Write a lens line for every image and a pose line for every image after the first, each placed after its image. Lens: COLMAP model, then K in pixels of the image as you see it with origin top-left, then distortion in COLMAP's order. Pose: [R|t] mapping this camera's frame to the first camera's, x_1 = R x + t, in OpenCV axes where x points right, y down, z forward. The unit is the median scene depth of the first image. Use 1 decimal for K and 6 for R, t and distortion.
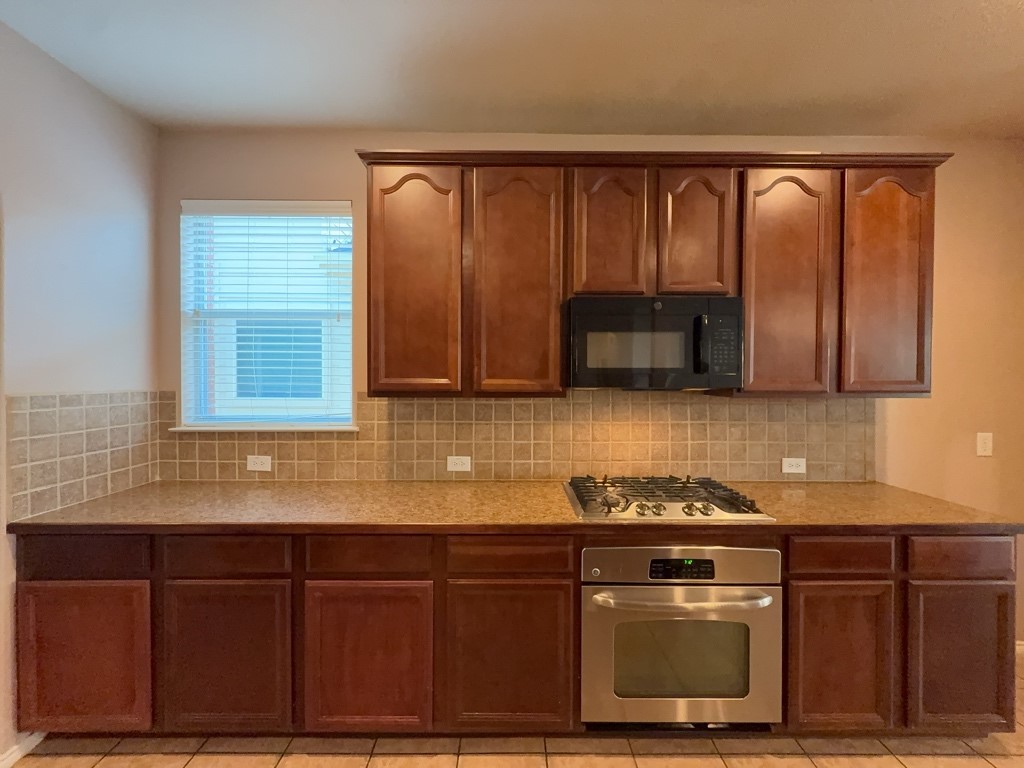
lens RADIAL K [[407.3, 0, 510.8], [0, 407.3, 386.3], [0, 0, 1]] dist [0.001845, 0.000063]
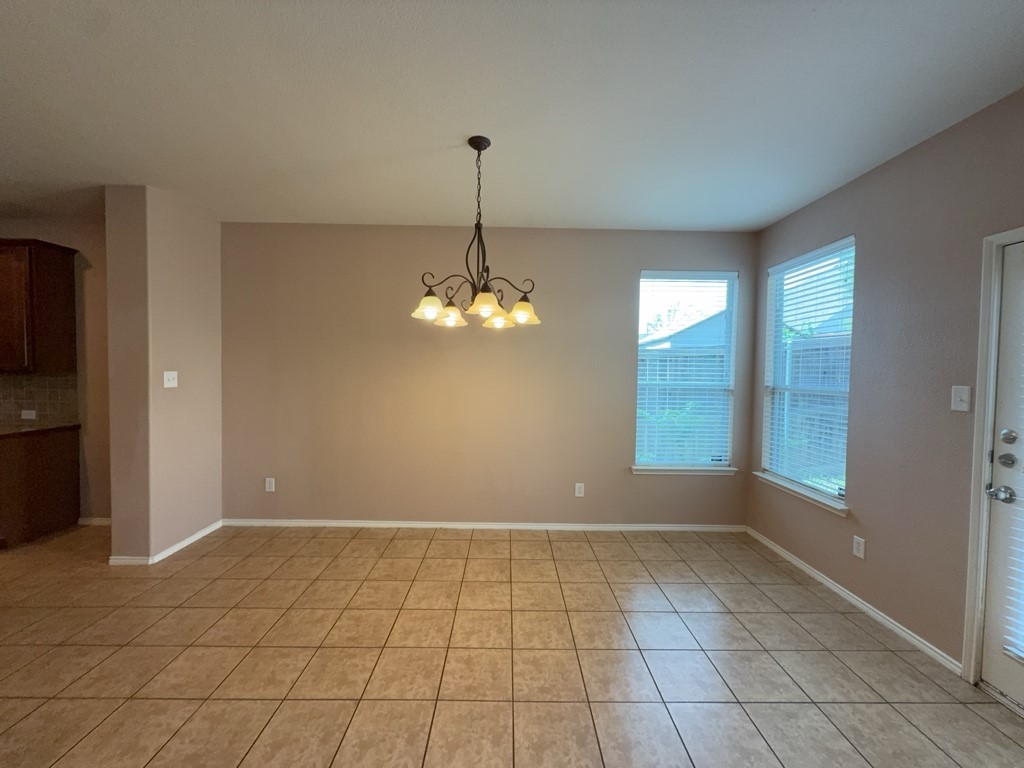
lens RADIAL K [[407.3, 0, 509.5], [0, 407.3, 382.6], [0, 0, 1]] dist [0.001845, 0.000063]
pose [[0.999918, 0.011405, 0.005812, 2.683419], [-0.011512, 0.999758, 0.018759, 0.006557], [-0.005596, -0.018825, 0.999807, -0.706975]]
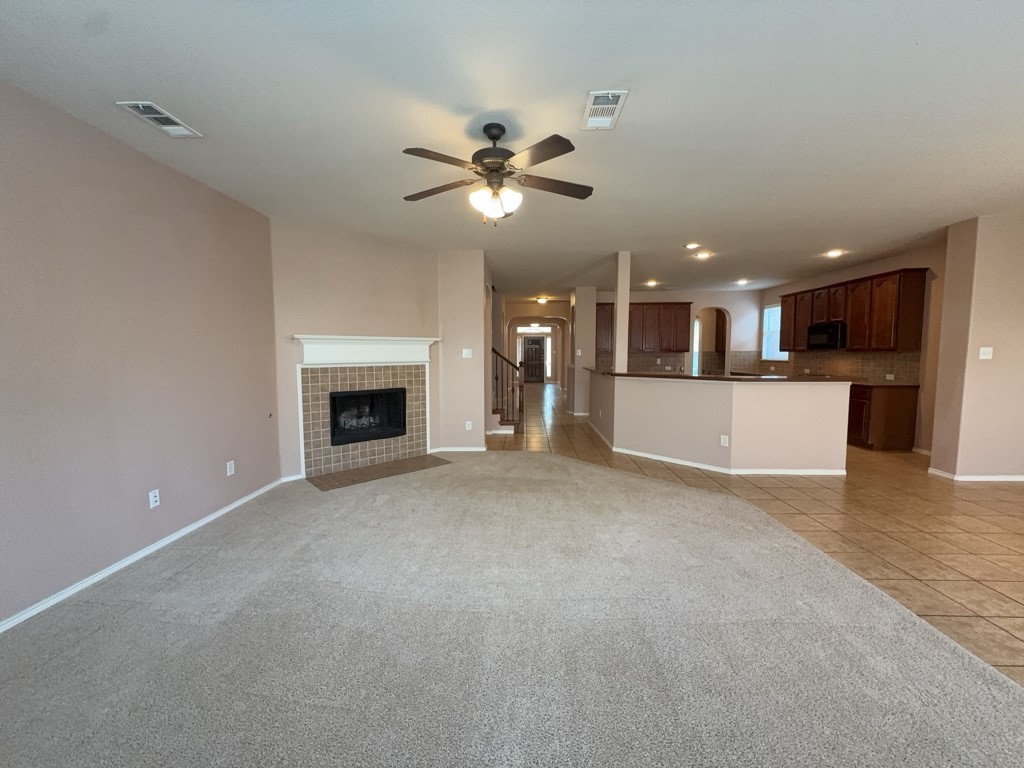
lens RADIAL K [[407.3, 0, 513.6], [0, 407.3, 382.3], [0, 0, 1]] dist [0.001845, 0.000063]
pose [[-0.032173, 0.073314, -0.996790, 3.520563], [-0.012003, 0.997206, 0.073732, 0.058189], [0.999410, 0.014337, -0.031203, -1.448648]]
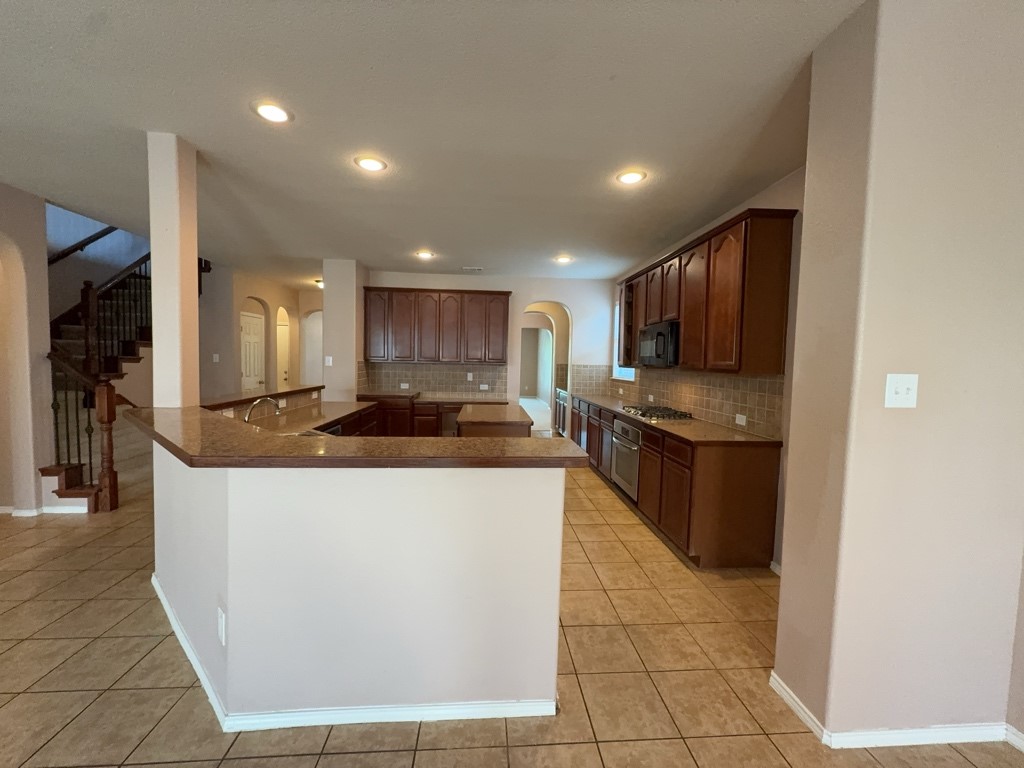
lens RADIAL K [[407.3, 0, 512.0], [0, 407.3, 383.7], [0, 0, 1]] dist [0.001845, 0.000063]
pose [[0.070176, 0.057015, -0.995904, 2.126870], [-0.037468, 0.997811, 0.054484, 0.011048], [0.996831, 0.033491, 0.072159, 0.044706]]
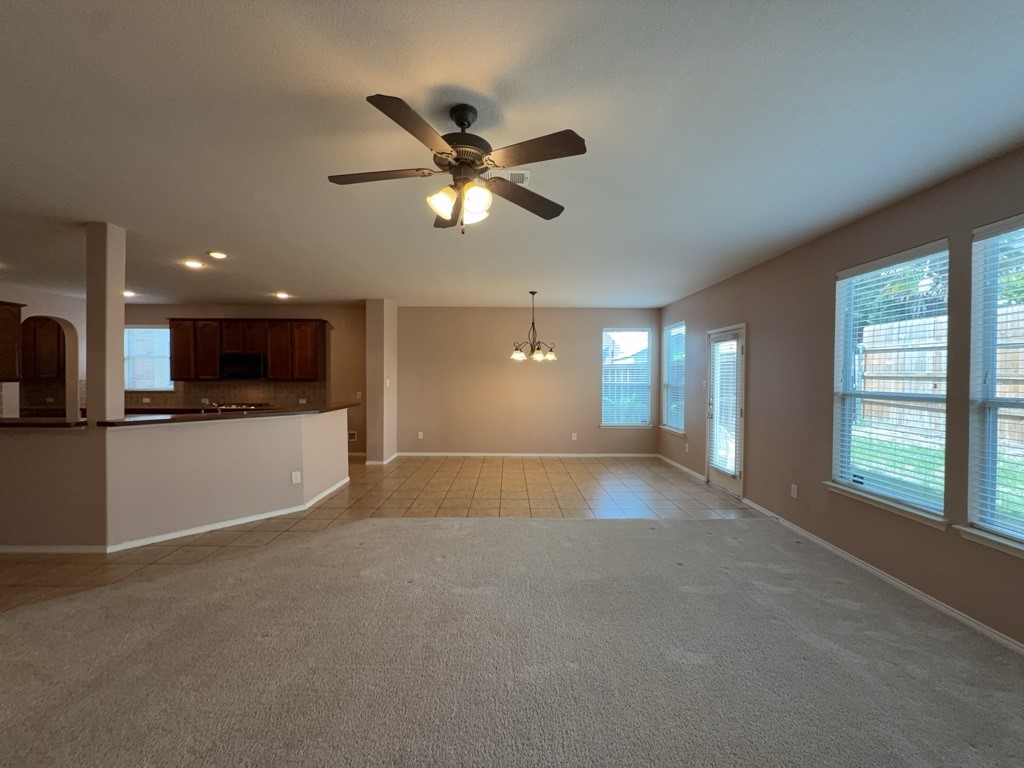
lens RADIAL K [[407.3, 0, 511.0], [0, 407.3, 384.3], [0, 0, 1]] dist [0.001845, 0.000063]
pose [[0.999995, 0.002288, 0.002077, 2.448599], [-0.002298, 0.999986, 0.004786, 0.029795], [-0.002066, -0.004791, 0.999986, -2.441765]]
